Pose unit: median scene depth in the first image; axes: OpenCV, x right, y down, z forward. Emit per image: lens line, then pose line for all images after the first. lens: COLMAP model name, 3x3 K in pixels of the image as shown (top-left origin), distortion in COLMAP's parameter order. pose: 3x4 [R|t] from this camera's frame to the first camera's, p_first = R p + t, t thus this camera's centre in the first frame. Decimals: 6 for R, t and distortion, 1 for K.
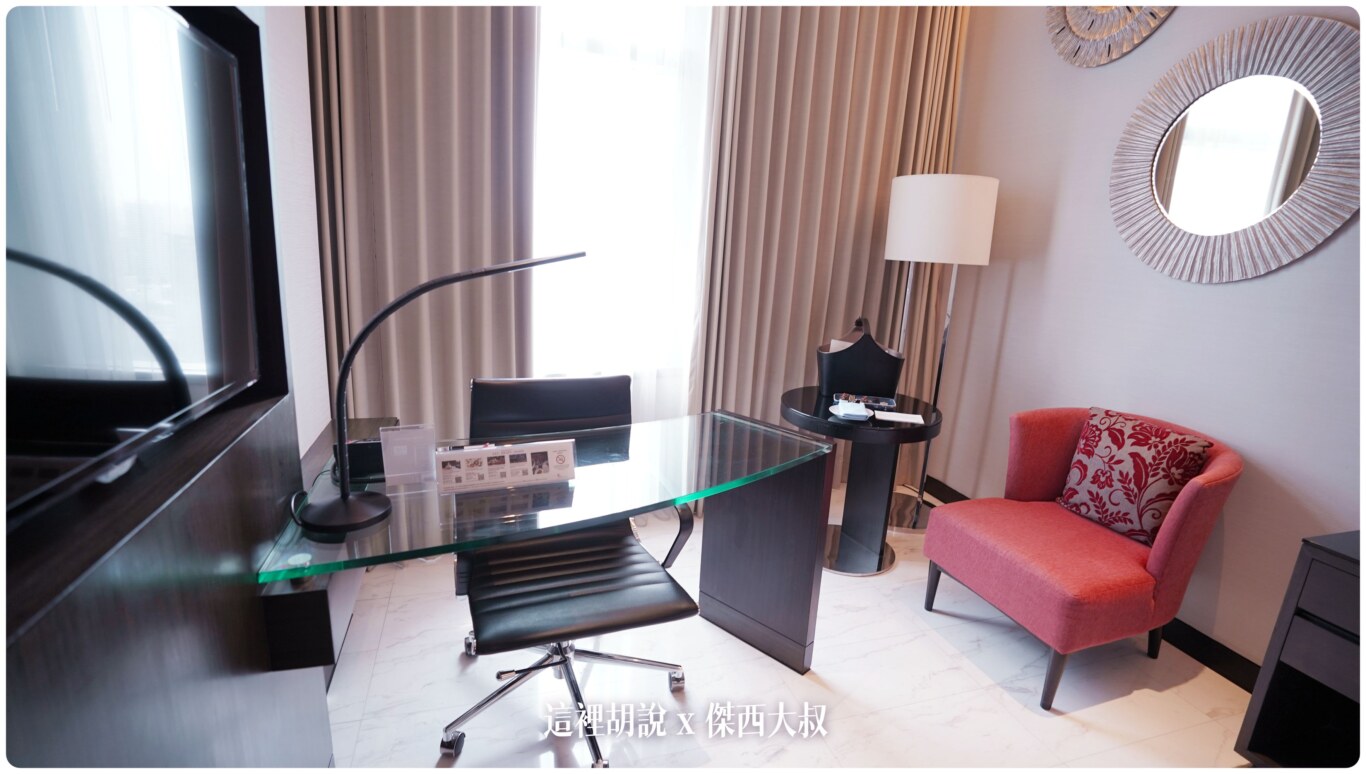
lens RADIAL K [[628.7, 0, 675.1], [0, 628.7, 380.3], [0, 0, 1]] dist [-0.055682, 0.014304]
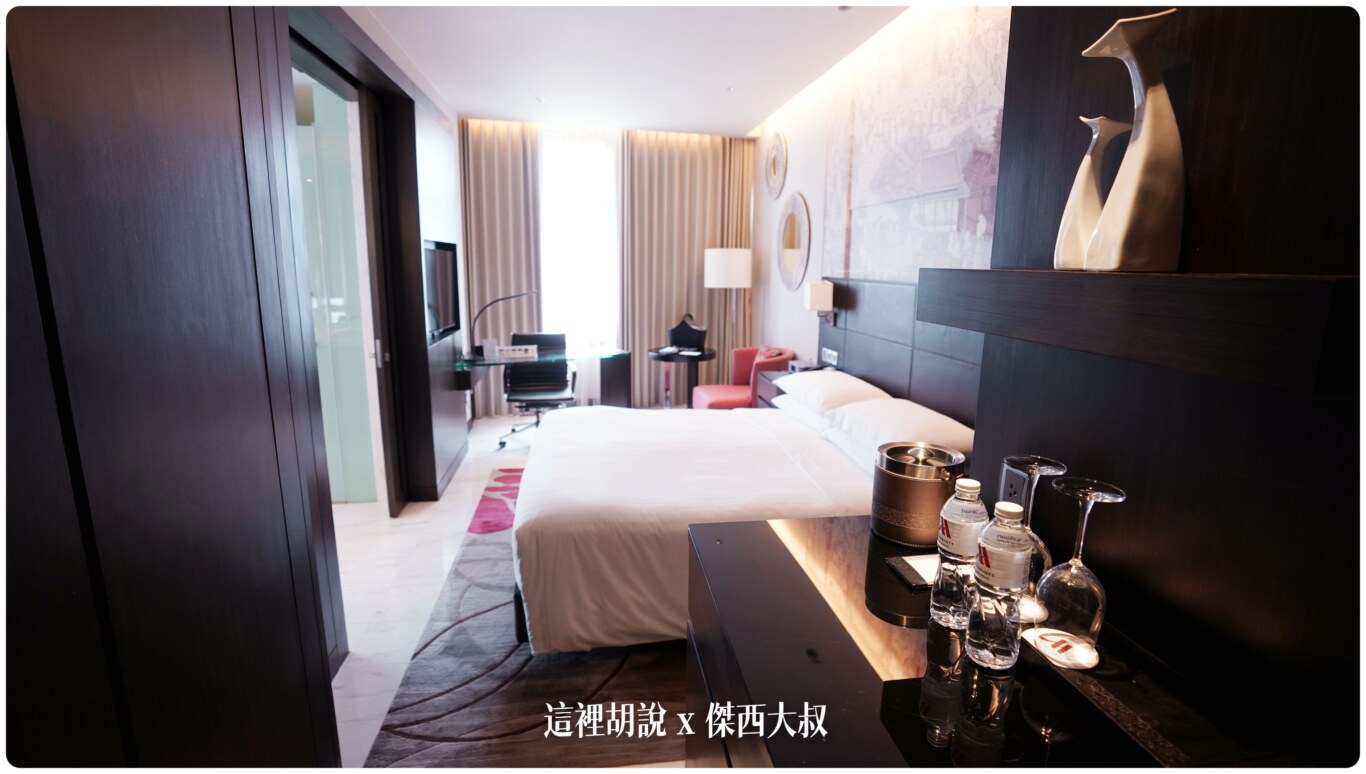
lens RADIAL K [[628.7, 0, 686.5], [0, 628.7, 383.3], [0, 0, 1]] dist [-0.055682, 0.014304]
pose [[0.991369, -0.001396, -0.131094, 0.764208], [-0.006024, 0.998402, -0.056185, 0.359633], [0.130963, 0.056489, 0.989777, -1.586785]]
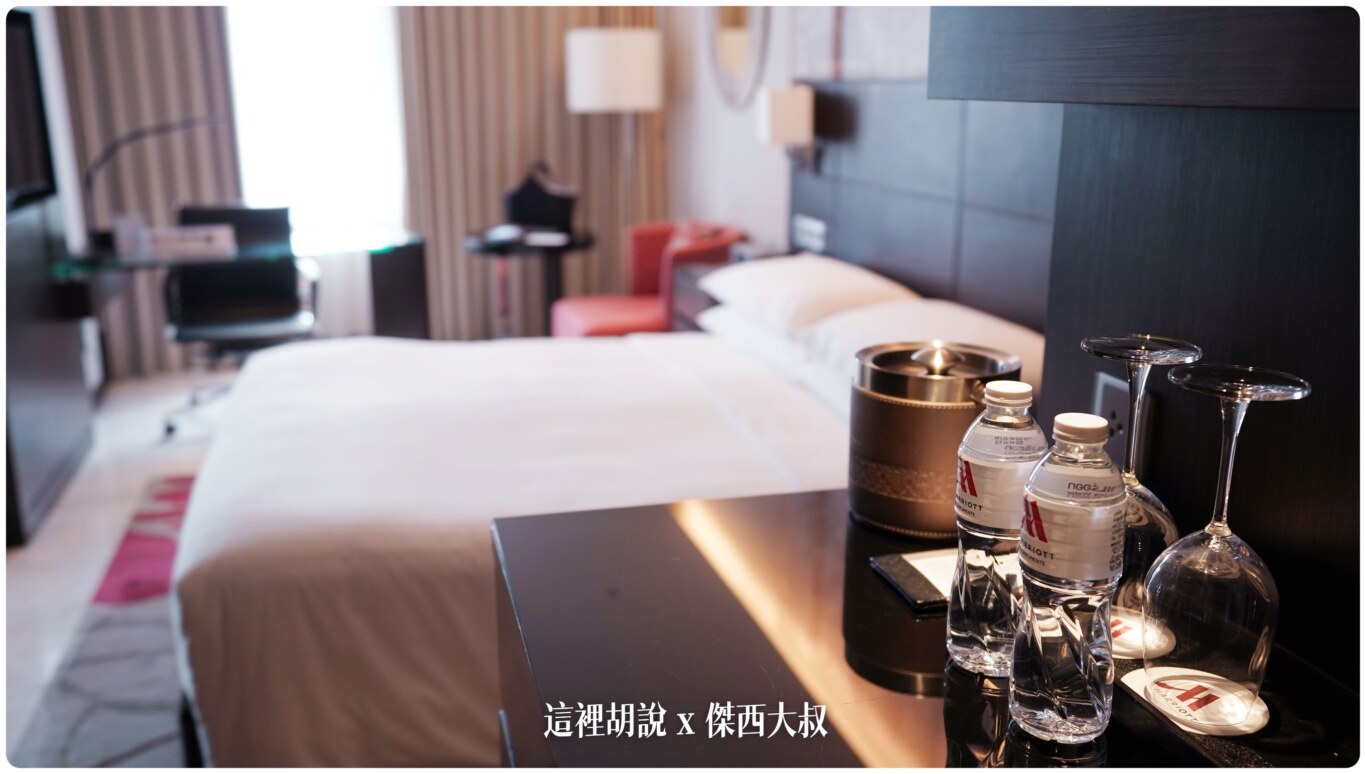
lens RADIAL K [[1192.3, 0, 684.9], [0, 1192.3, 386.8], [0, 0, 1]] dist [0.052181, 0.018156]
pose [[0.999117, -0.031469, -0.027847, 0.796473], [0.031736, 0.999454, 0.009190, 0.392873], [0.027543, -0.010065, 0.999570, -1.557885]]
